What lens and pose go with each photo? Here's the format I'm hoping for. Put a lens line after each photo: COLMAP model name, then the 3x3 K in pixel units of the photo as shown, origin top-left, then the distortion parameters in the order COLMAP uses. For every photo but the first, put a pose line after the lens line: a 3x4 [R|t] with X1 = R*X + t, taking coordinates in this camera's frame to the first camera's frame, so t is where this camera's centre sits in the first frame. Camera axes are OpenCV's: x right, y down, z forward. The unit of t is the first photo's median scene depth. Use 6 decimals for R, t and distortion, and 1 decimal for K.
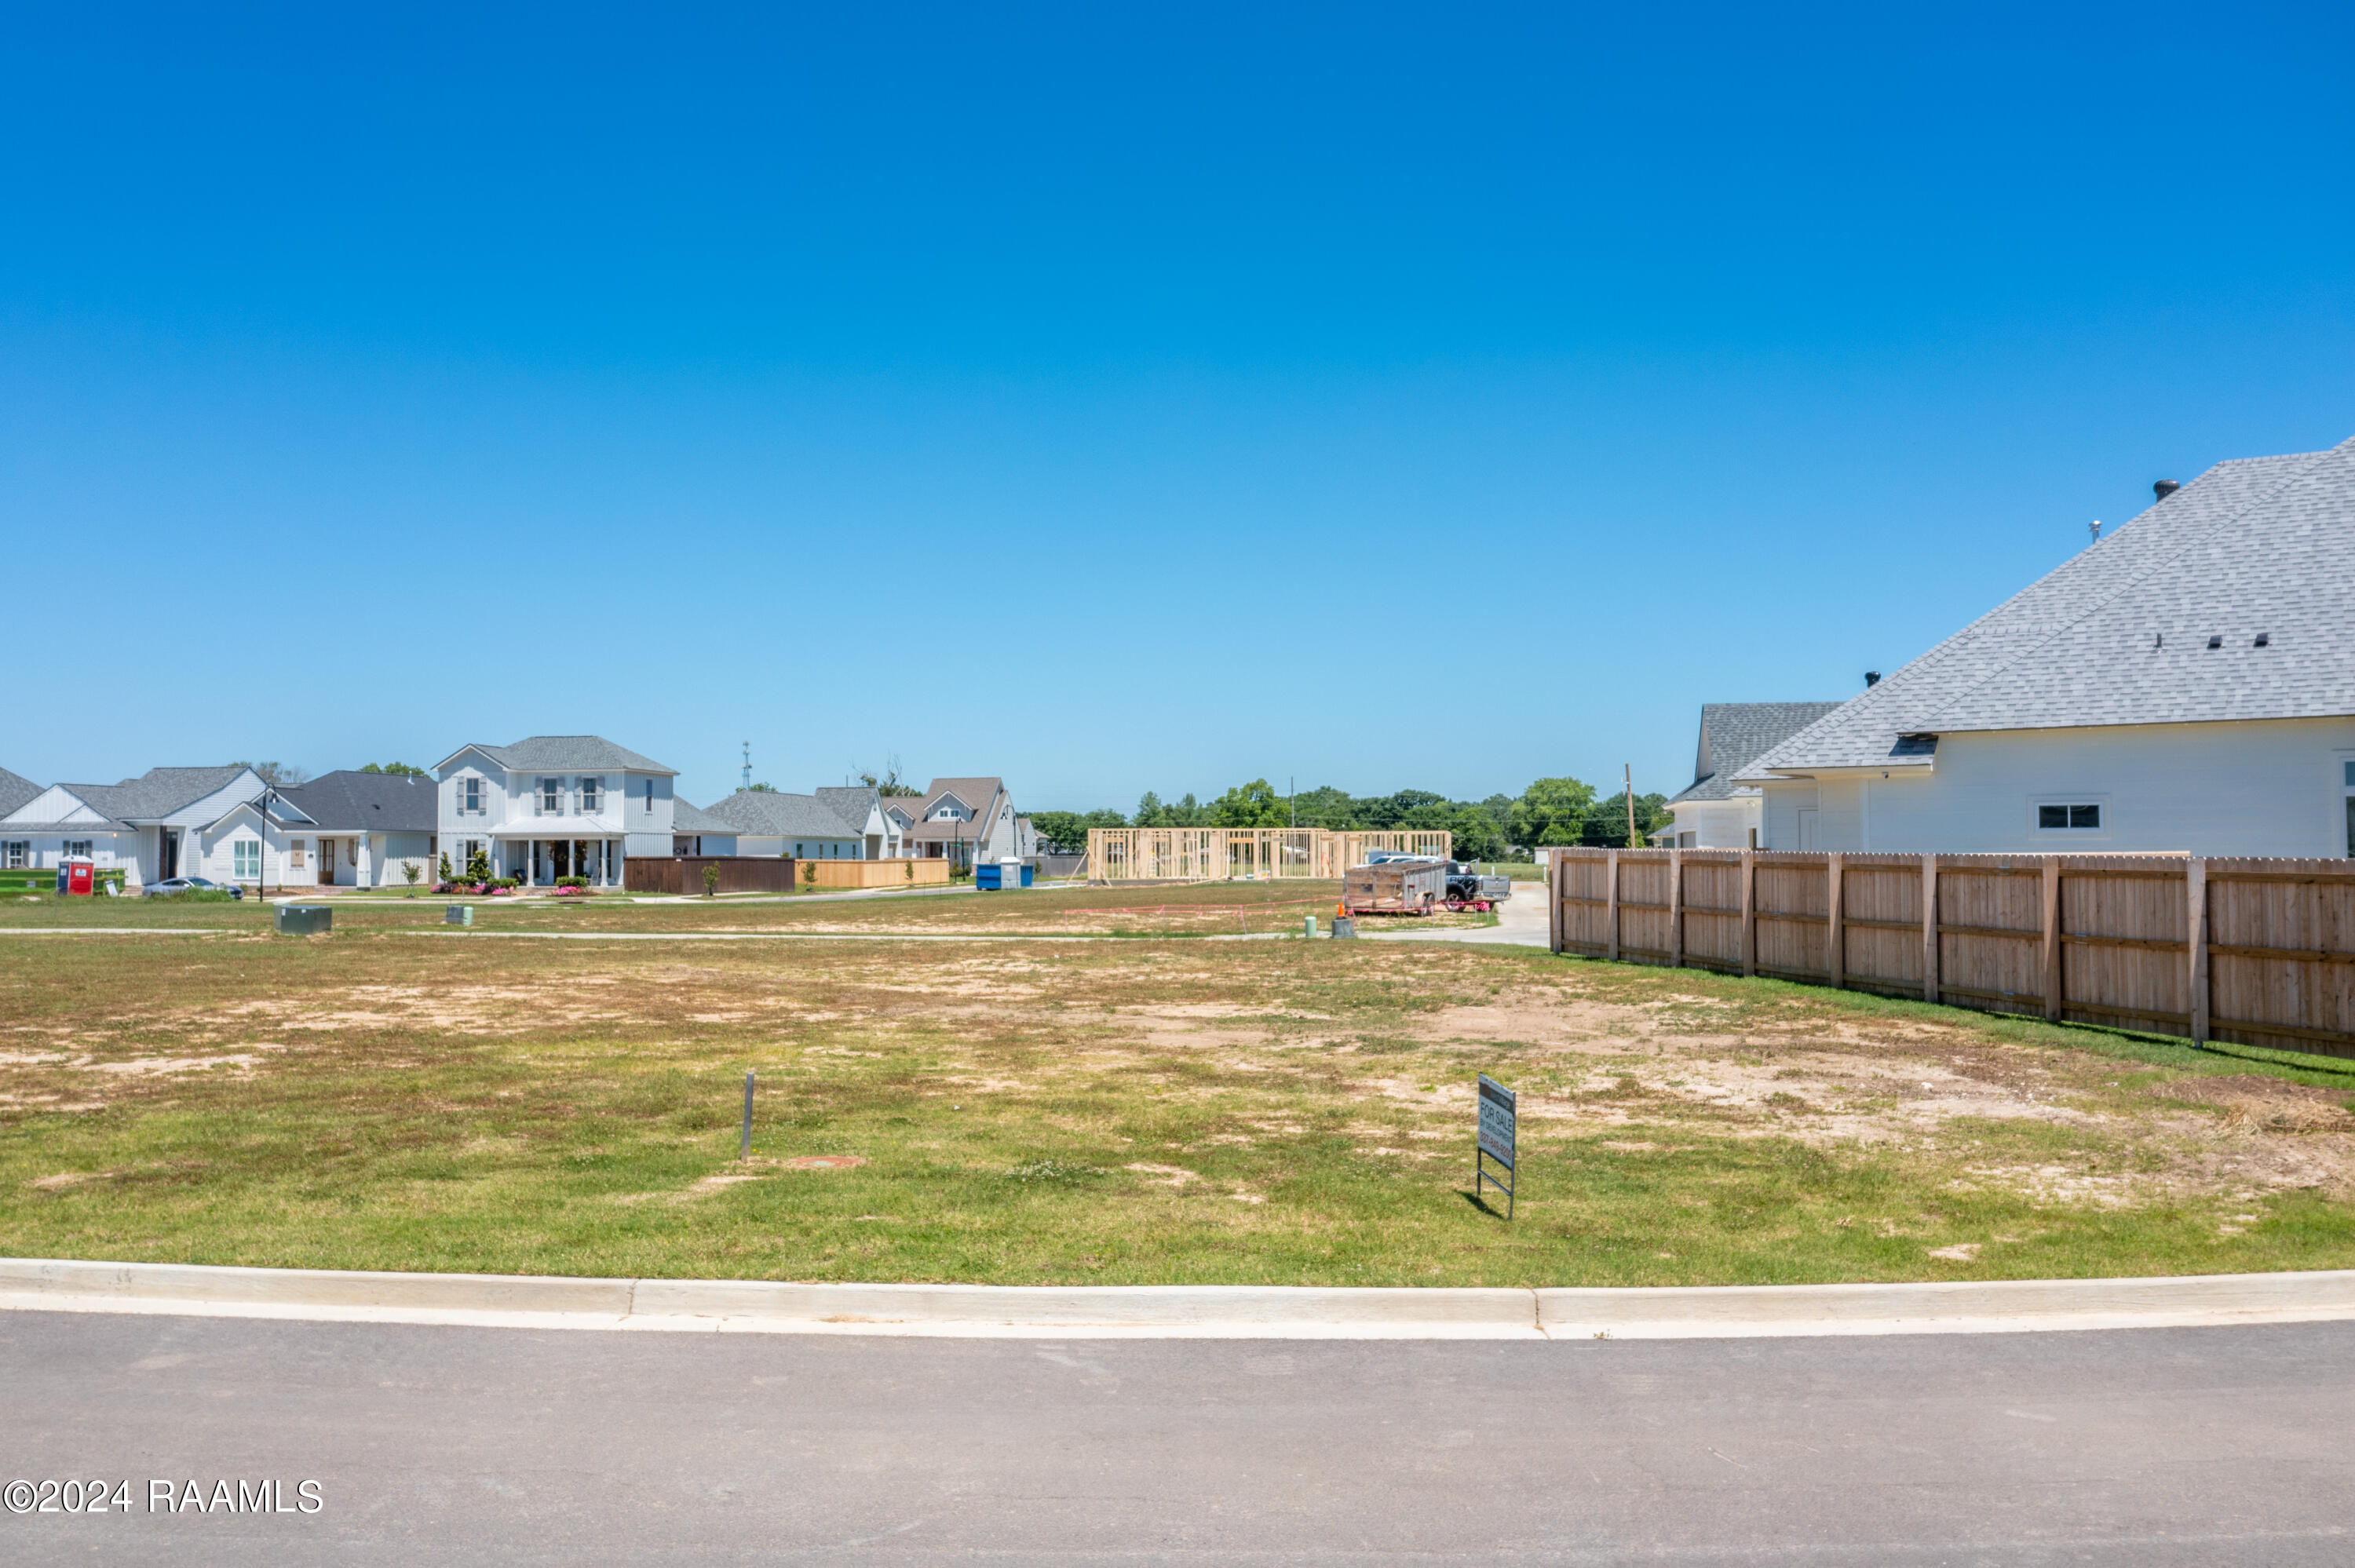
lens RADIAL K [[1919.9, 0, 1177.5], [0, 1919.9, 784.0], [0, 0, 1]] dist [-0.010013, 0.006859]
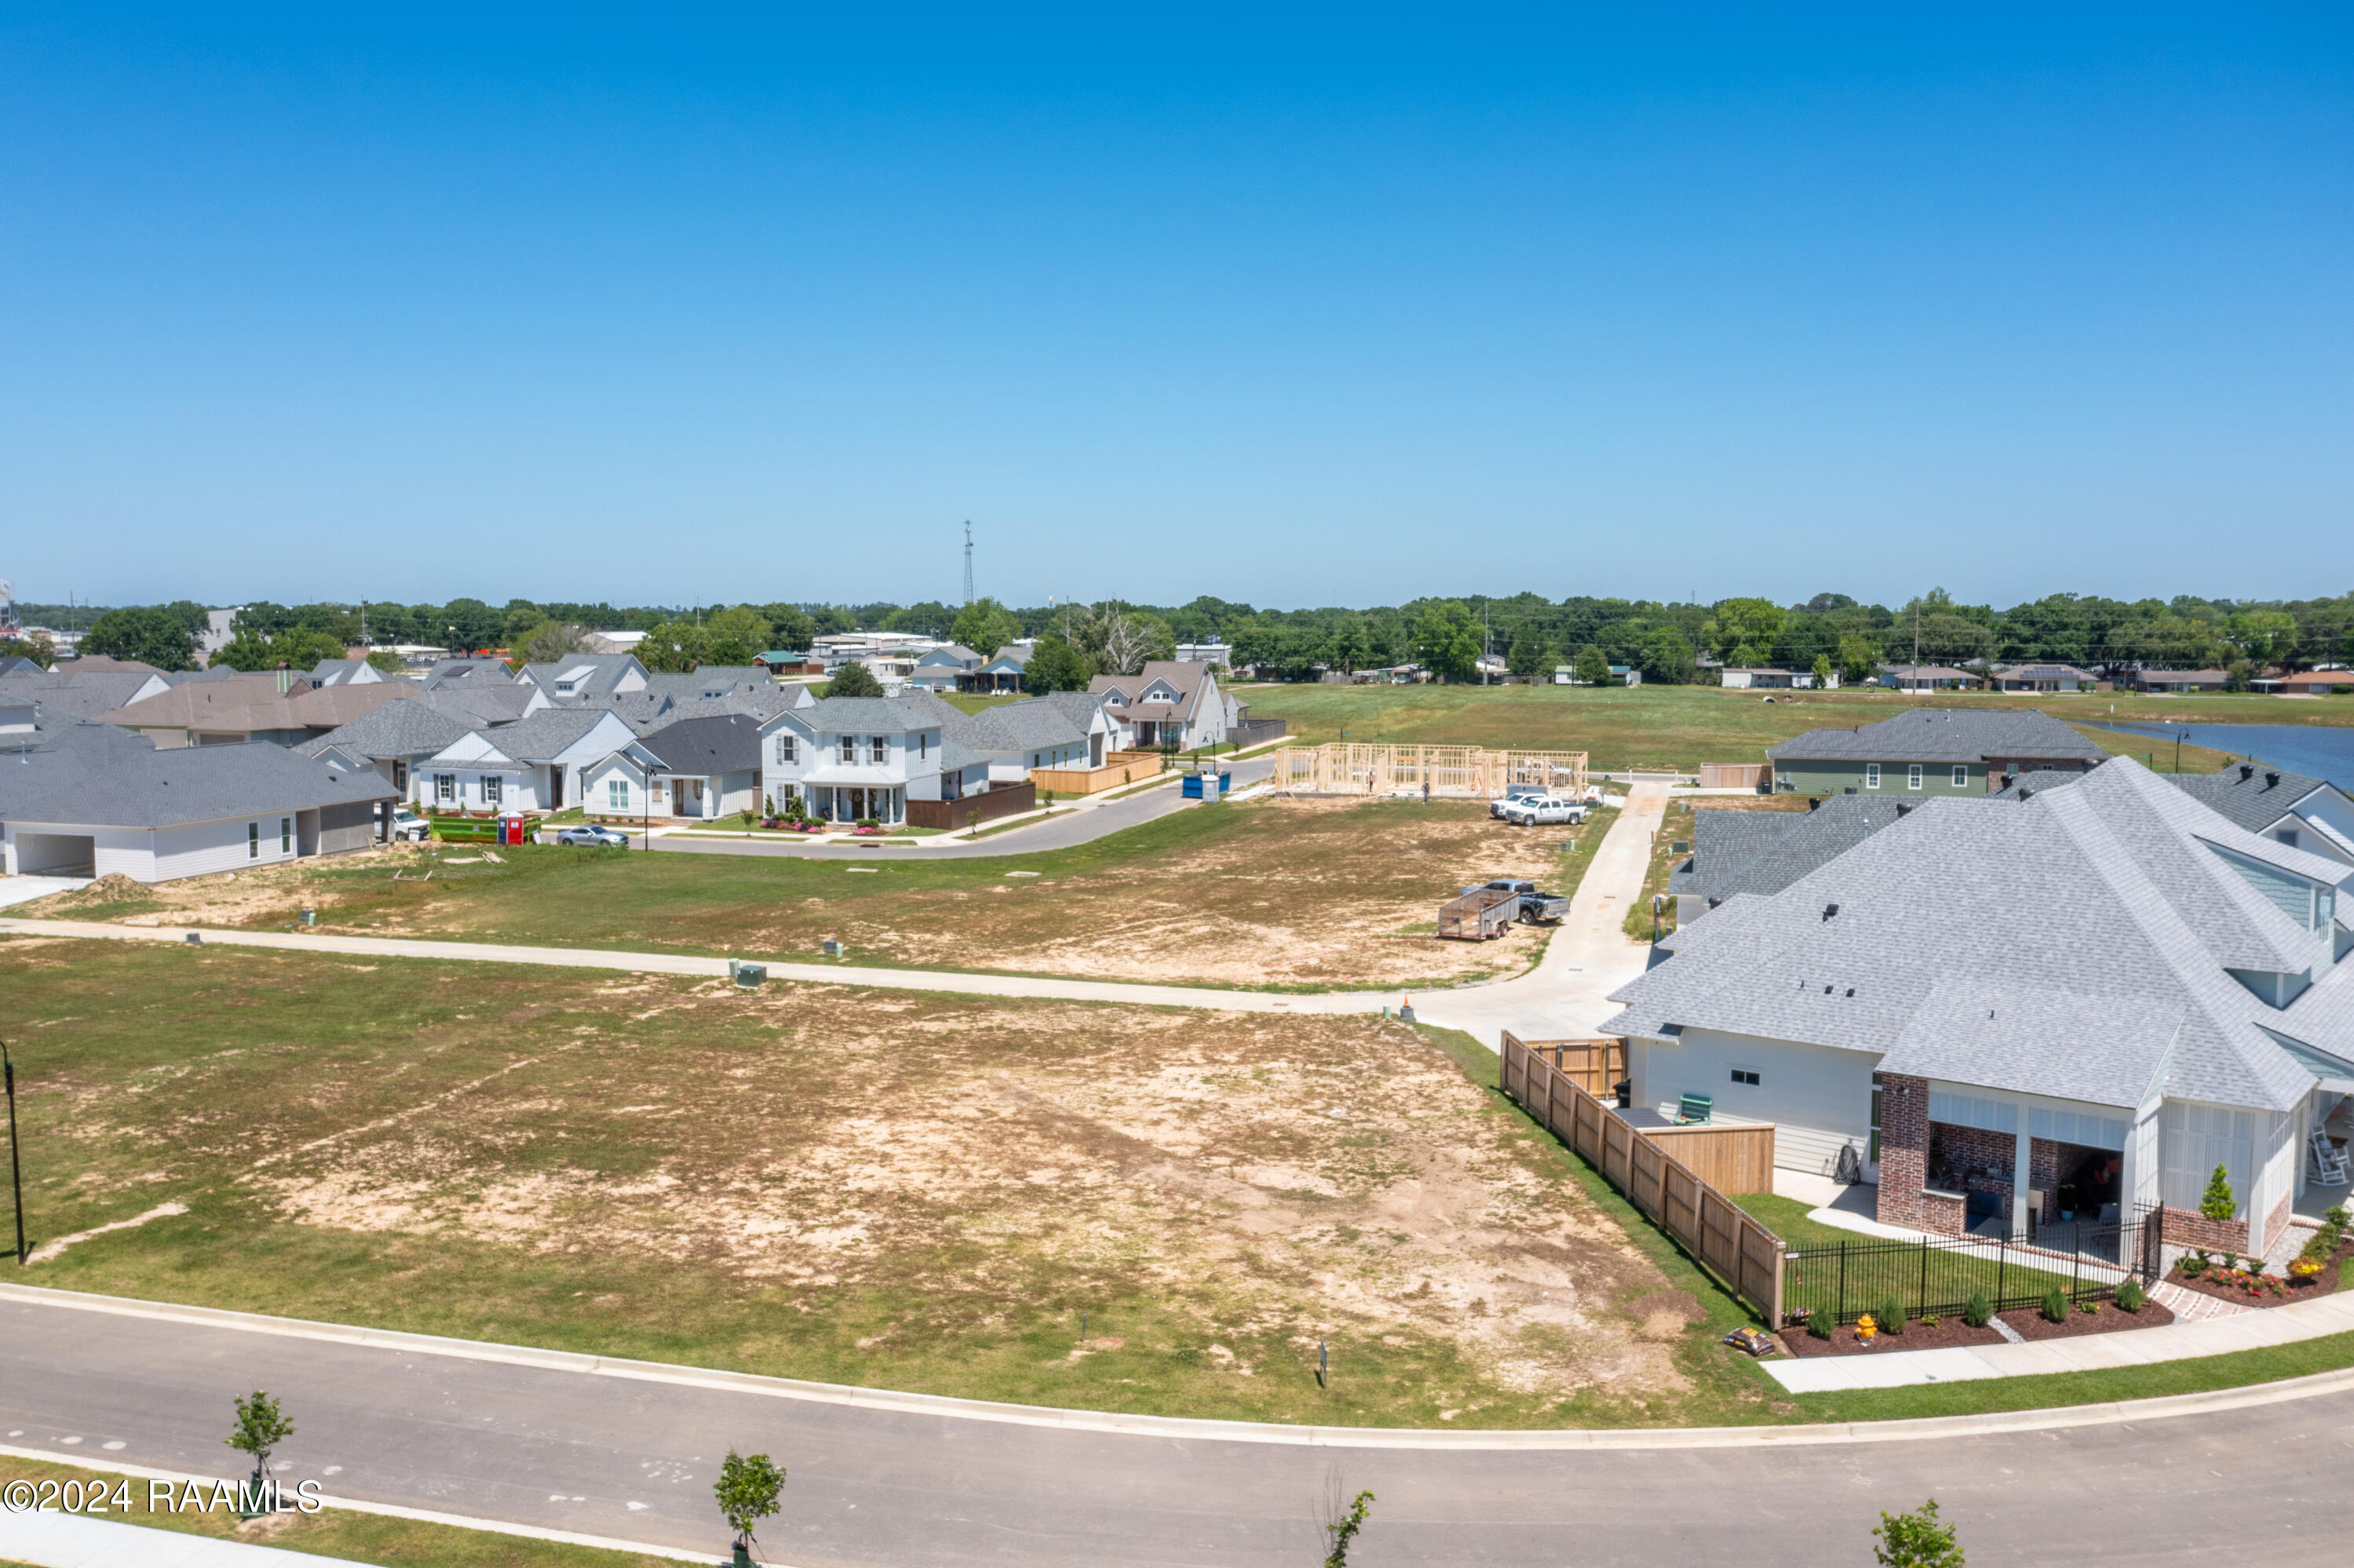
lens RADIAL K [[1919.2, 0, 1177.0], [0, 1919.2, 784.0], [0, 0, 1]] dist [-0.010013, 0.006859]
pose [[0.993813, 0.016832, -0.109781, 0.029660], [-0.002838, 0.991976, 0.126398, -0.132722], [0.111027, -0.125304, 0.985886, -0.231529]]
